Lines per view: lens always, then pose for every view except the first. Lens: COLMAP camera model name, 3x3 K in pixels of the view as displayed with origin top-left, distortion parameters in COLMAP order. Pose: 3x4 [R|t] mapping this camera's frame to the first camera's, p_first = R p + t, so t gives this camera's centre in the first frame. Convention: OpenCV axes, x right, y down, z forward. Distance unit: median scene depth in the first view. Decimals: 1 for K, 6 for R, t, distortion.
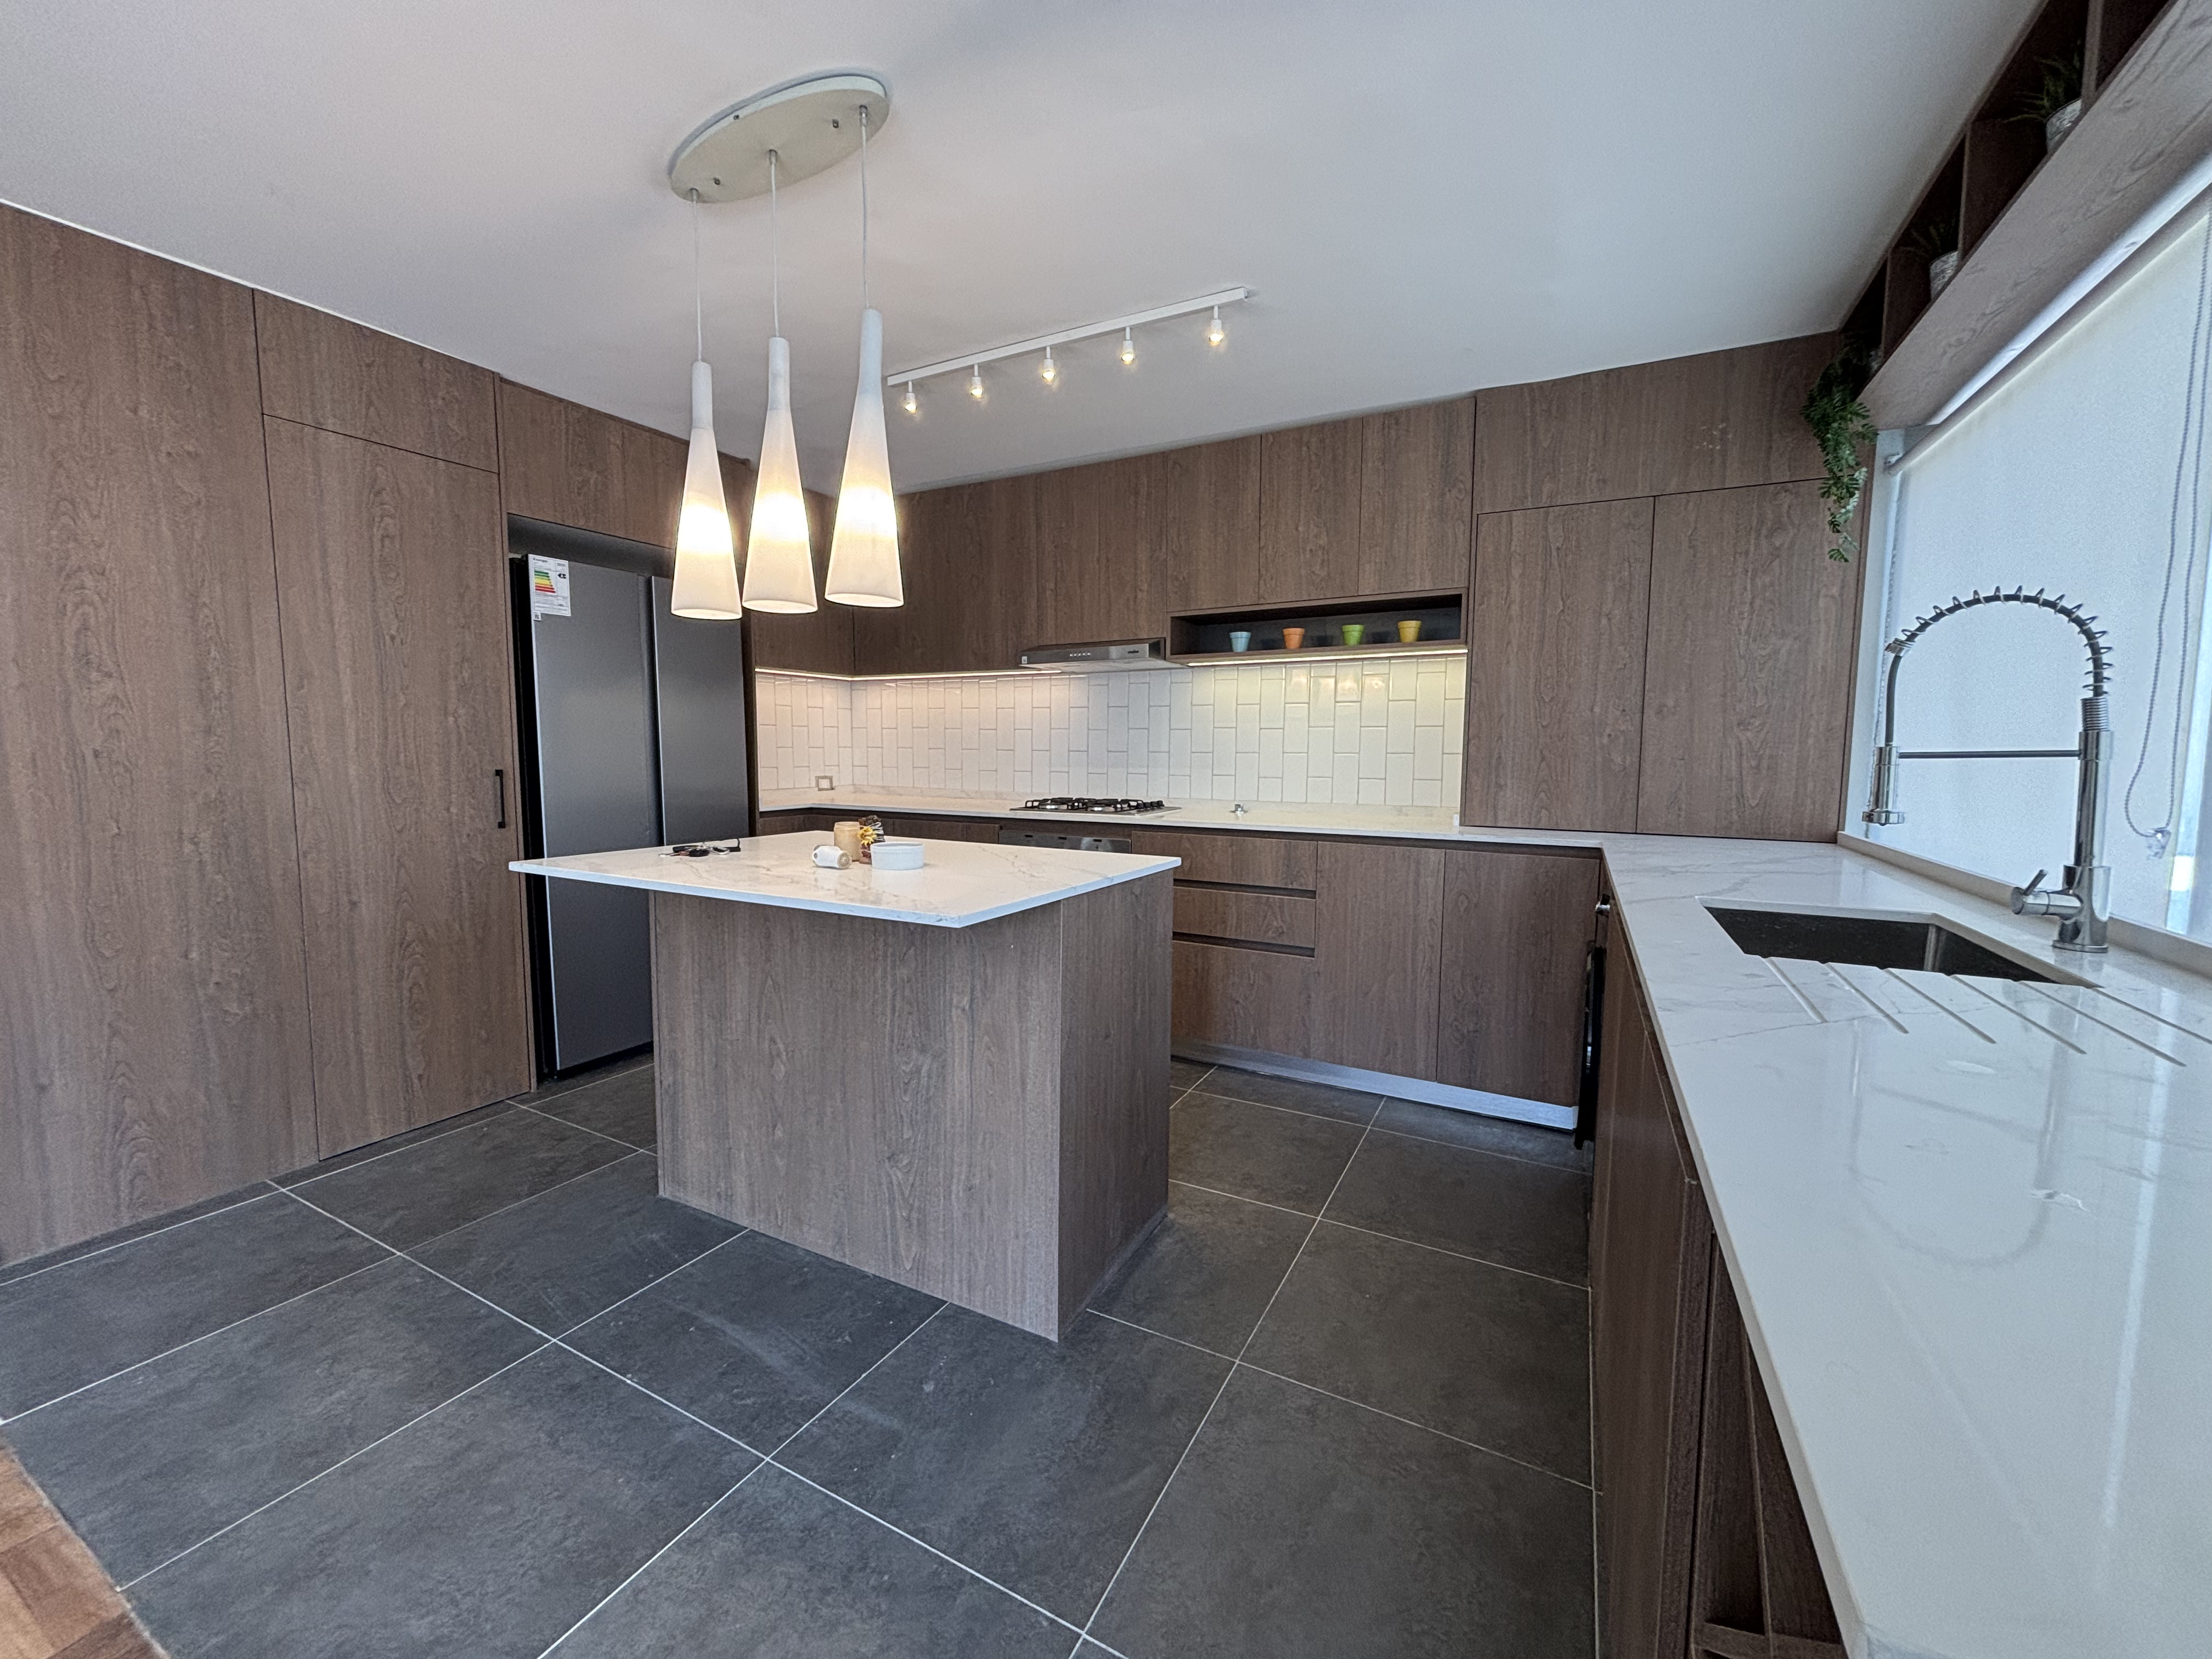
lens RADIAL K [[889.9, 0, 1103.1], [0, 889.9, 821.4], [0, 0, 1]] dist [0.000104, 0.000649]
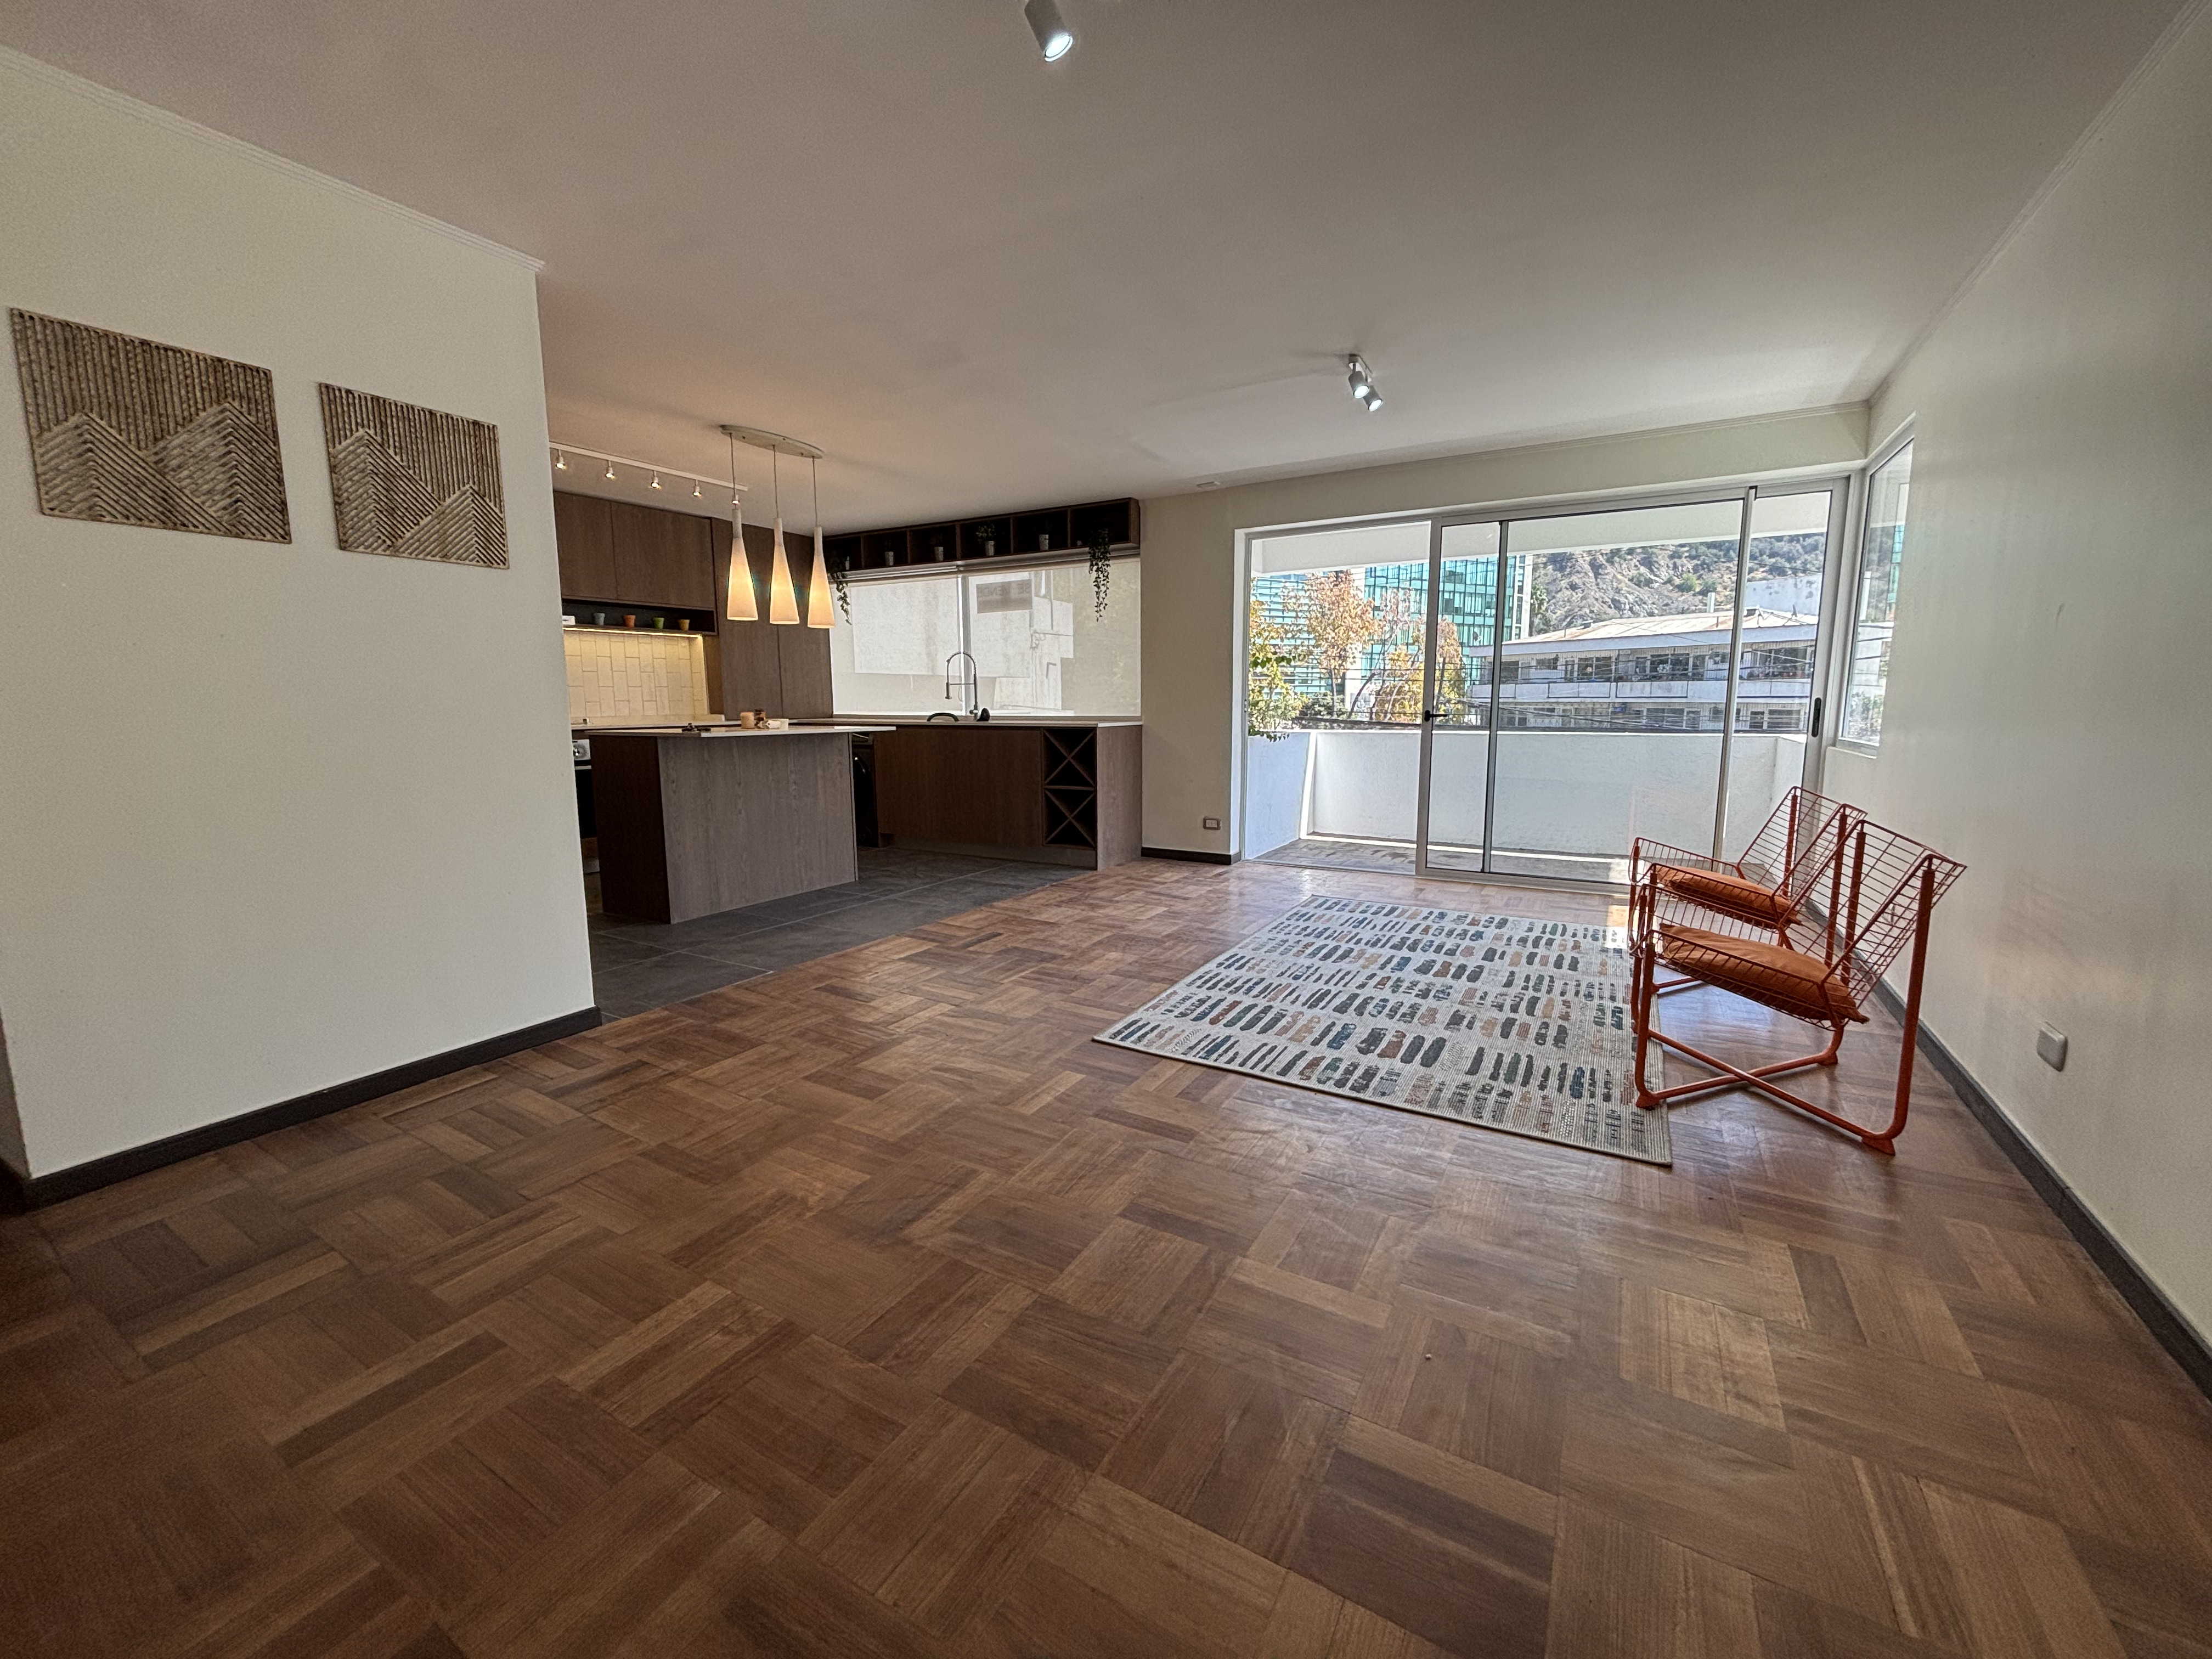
lens RADIAL K [[889.9, 0, 1103.1], [0, 889.9, 821.4], [0, 0, 1]] dist [0.000104, 0.000649]
pose [[0.042950, -0.144072, 0.988635, -2.234355], [0.093659, 0.985771, 0.139586, 0.038156], [-0.994677, 0.086600, 0.055833, -0.002076]]
